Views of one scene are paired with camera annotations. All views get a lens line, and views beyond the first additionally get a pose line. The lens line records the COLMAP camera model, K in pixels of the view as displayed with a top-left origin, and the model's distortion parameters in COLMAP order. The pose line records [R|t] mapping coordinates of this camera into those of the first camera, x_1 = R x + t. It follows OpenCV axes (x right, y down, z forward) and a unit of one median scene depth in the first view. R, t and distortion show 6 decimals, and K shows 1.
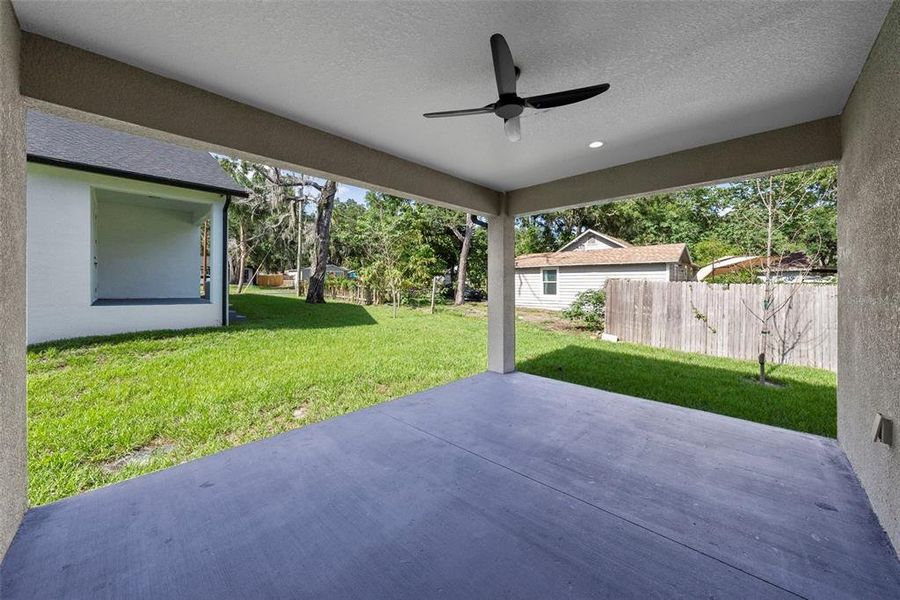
lens RADIAL K [[321.6, 0, 454.3], [0, 321.6, 287.6], [0, 0, 1]] dist [-0.000428, -0.000036]
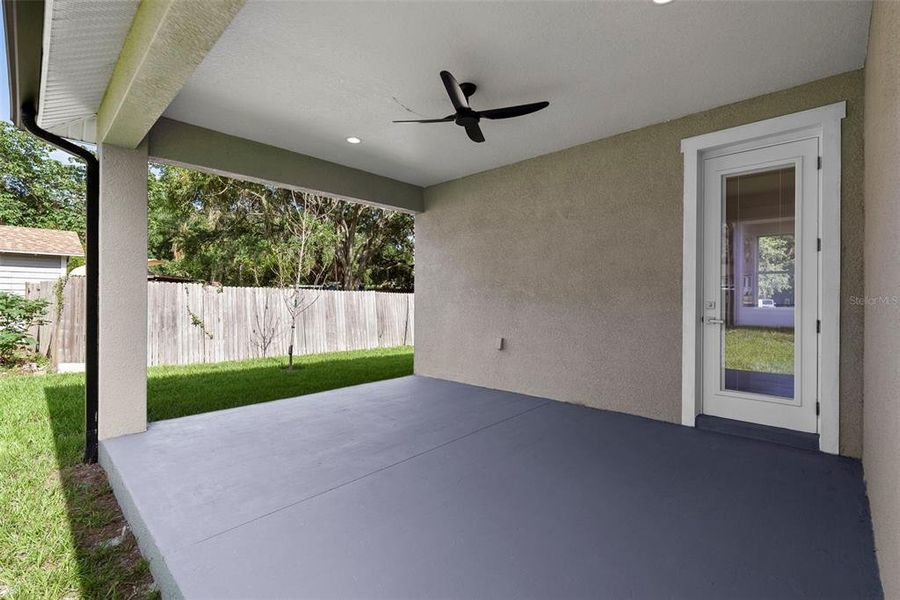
lens RADIAL K [[399.2, 0, 450.0], [0, 399.2, 300.0], [0, 0, 1]] dist [0.002013, 0.000337]
pose [[0.013255, -0.008325, 0.999877, -0.357466], [0.001862, 0.999964, 0.008301, 0.020574], [-0.999910, 0.001752, 0.013270, 0.296064]]
